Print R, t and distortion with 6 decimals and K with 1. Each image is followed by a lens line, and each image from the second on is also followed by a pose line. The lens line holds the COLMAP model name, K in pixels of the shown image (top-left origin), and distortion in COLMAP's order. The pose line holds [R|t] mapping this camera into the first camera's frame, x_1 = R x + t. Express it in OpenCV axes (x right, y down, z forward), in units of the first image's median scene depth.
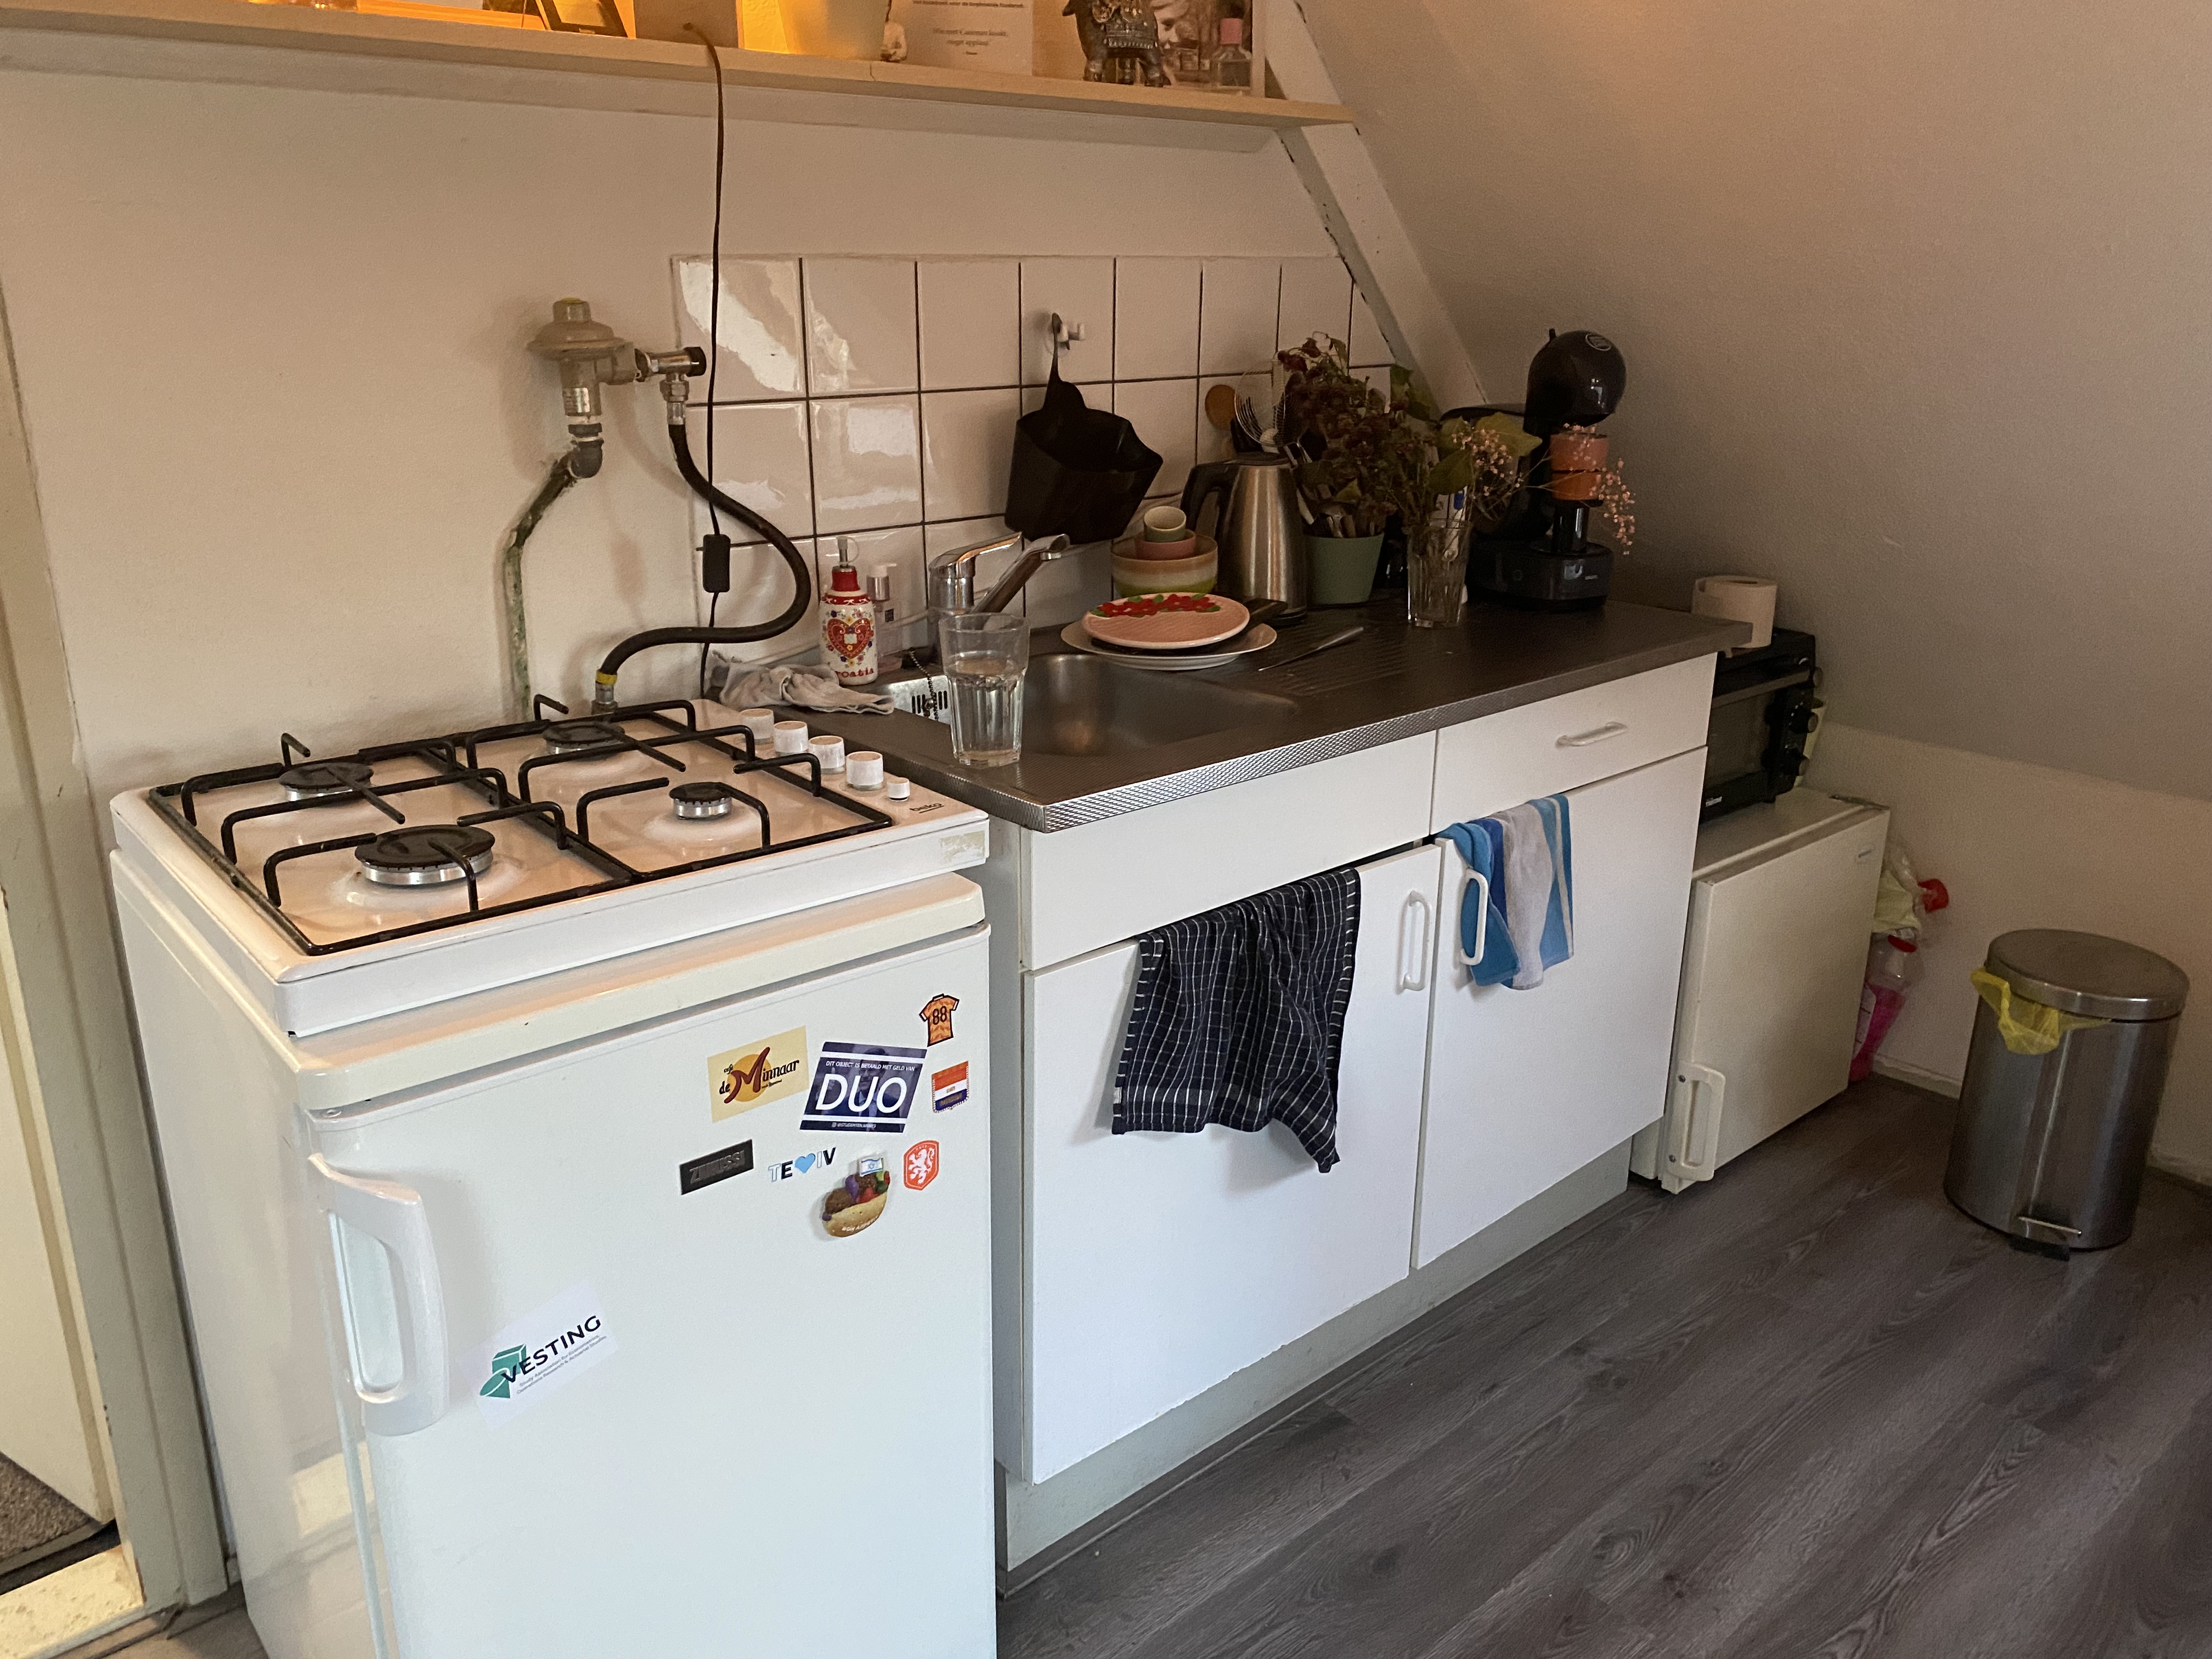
lens RADIAL K [[1676.6, 0, 1115.7], [0, 1676.6, 796.1], [0, 0, 1]] dist [0.085887, -0.205261]
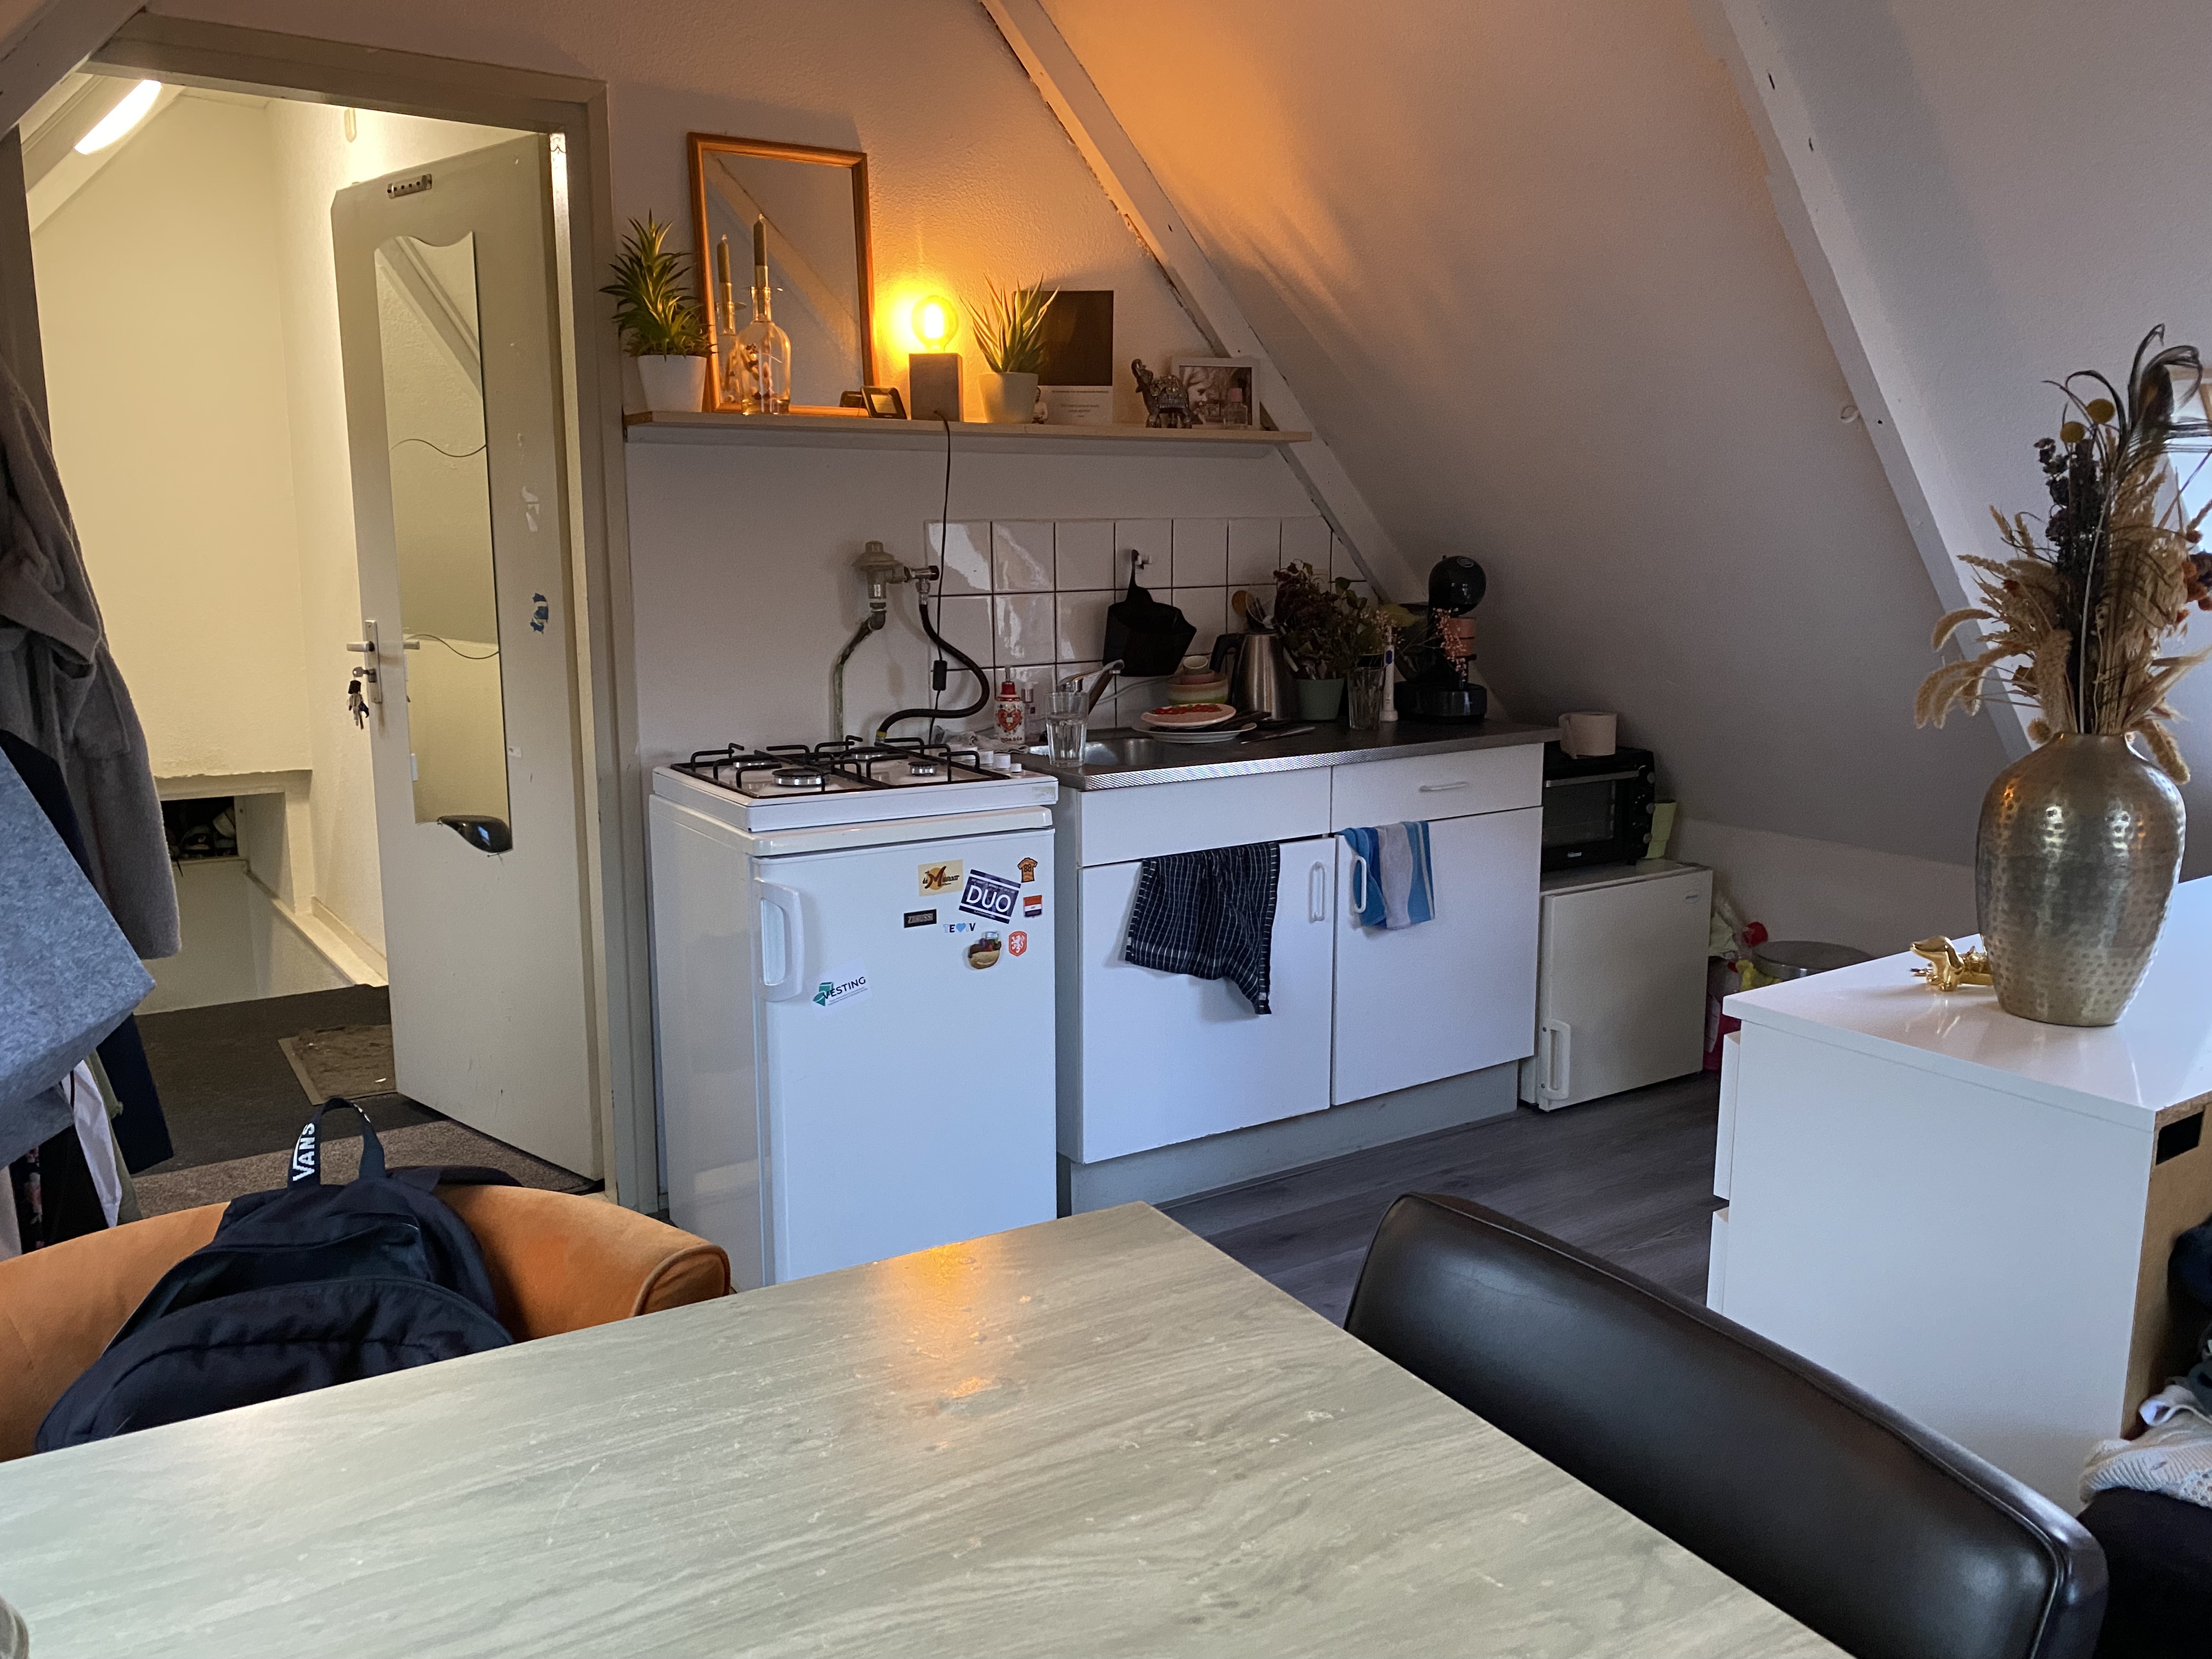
lens RADIAL K [[1711.9, 0, 1106.0], [0, 1711.9, 829.5], [0, 0, 1]] dist [0.097602, 0.000853]
pose [[0.987179, 0.011284, -0.159221, 0.253897], [-0.032925, 0.990442, -0.133940, 0.281321], [0.156187, 0.137465, 0.978115, -0.826992]]
